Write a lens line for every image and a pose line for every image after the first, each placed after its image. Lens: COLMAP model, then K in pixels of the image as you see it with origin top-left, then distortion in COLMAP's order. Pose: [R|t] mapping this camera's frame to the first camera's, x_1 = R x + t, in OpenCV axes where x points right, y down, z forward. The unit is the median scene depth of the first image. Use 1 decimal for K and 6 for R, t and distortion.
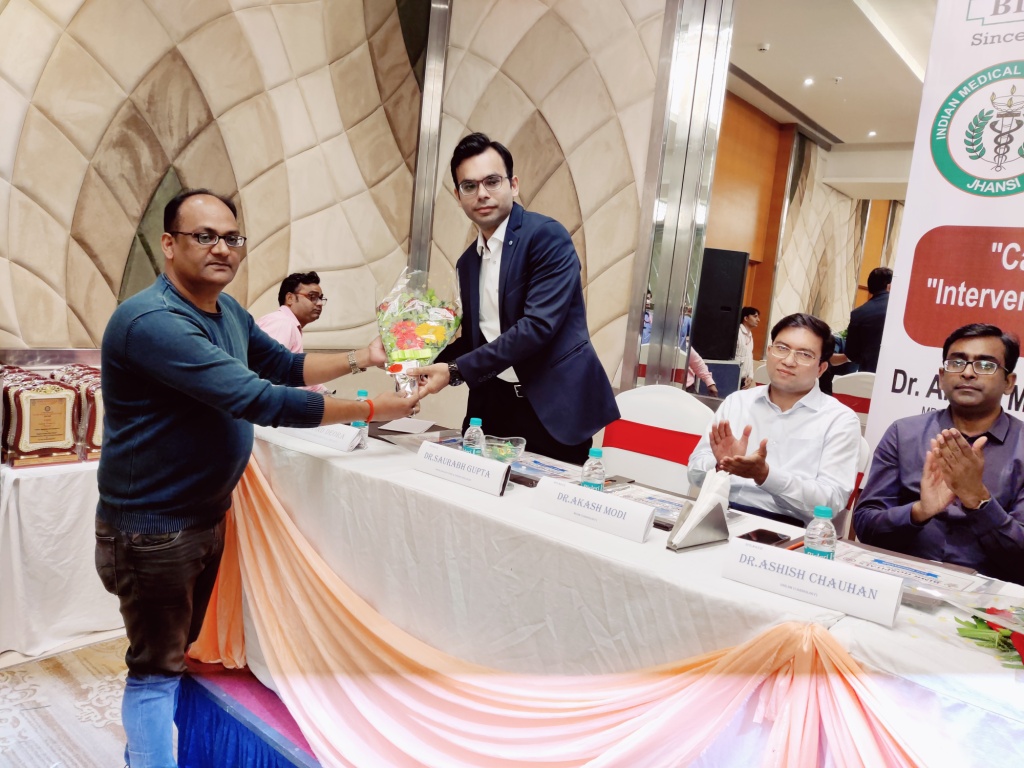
lens RADIAL K [[773.8, 0, 513.5], [0, 773.8, 386.5], [0, 0, 1]] dist [0.009964, -0.022199]
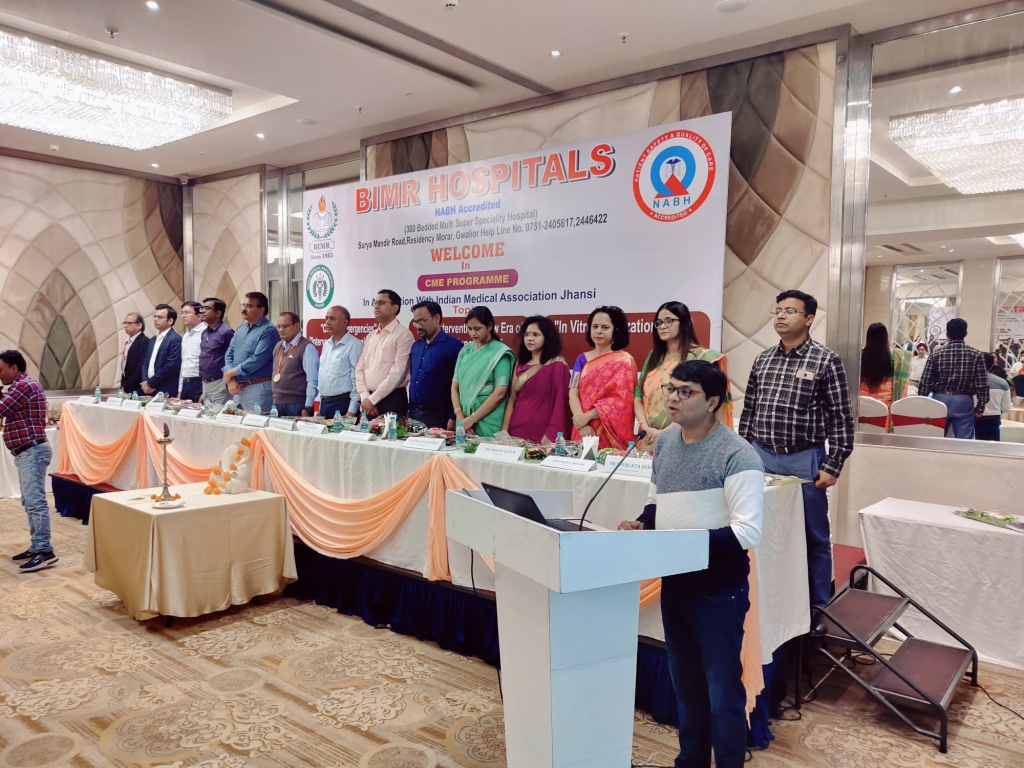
lens RADIAL K [[773.8, 0, 487.1], [0, 773.8, 396.3], [0, 0, 1]] dist [0.009964, -0.022199]
pose [[0.995997, -0.089104, -0.007137, 0.916114], [0.088568, 0.994493, -0.056036, 0.231531], [0.012091, 0.055180, 0.998403, -1.435765]]
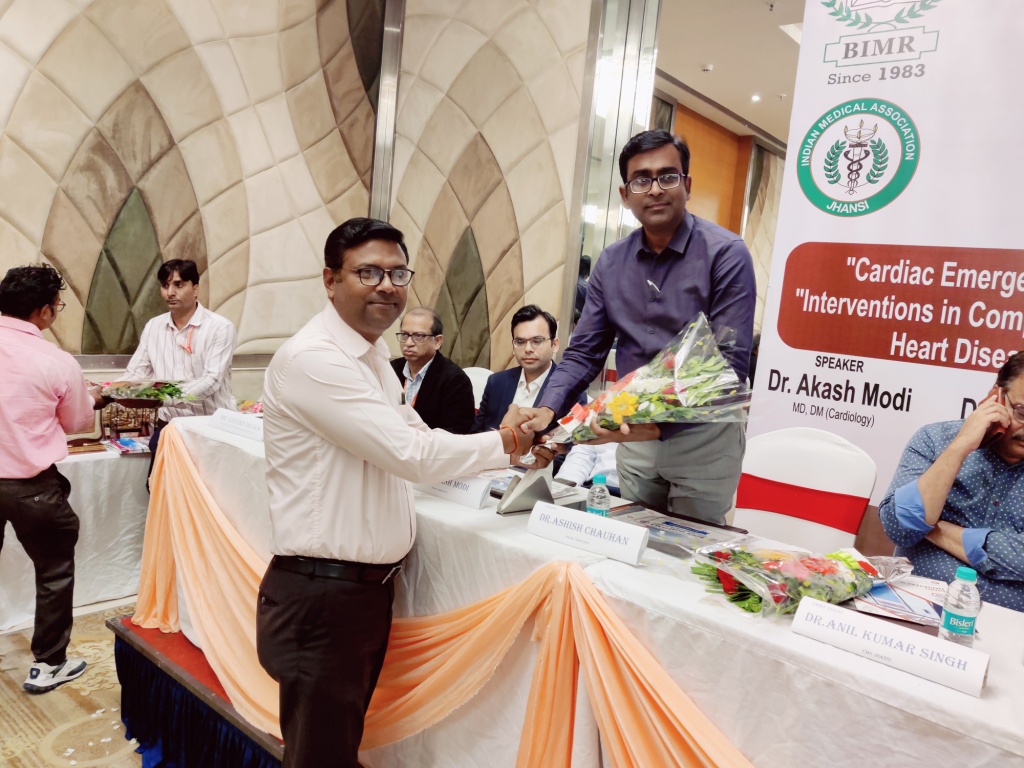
lens RADIAL K [[773.8, 0, 518.4], [0, 773.8, 379.9], [0, 0, 1]] dist [0.009964, -0.022199]
pose [[0.999964, -0.004997, 0.006821, 0.092898], [0.005093, 0.999886, -0.014214, 0.005948], [-0.006749, 0.014248, 0.999876, -0.096164]]
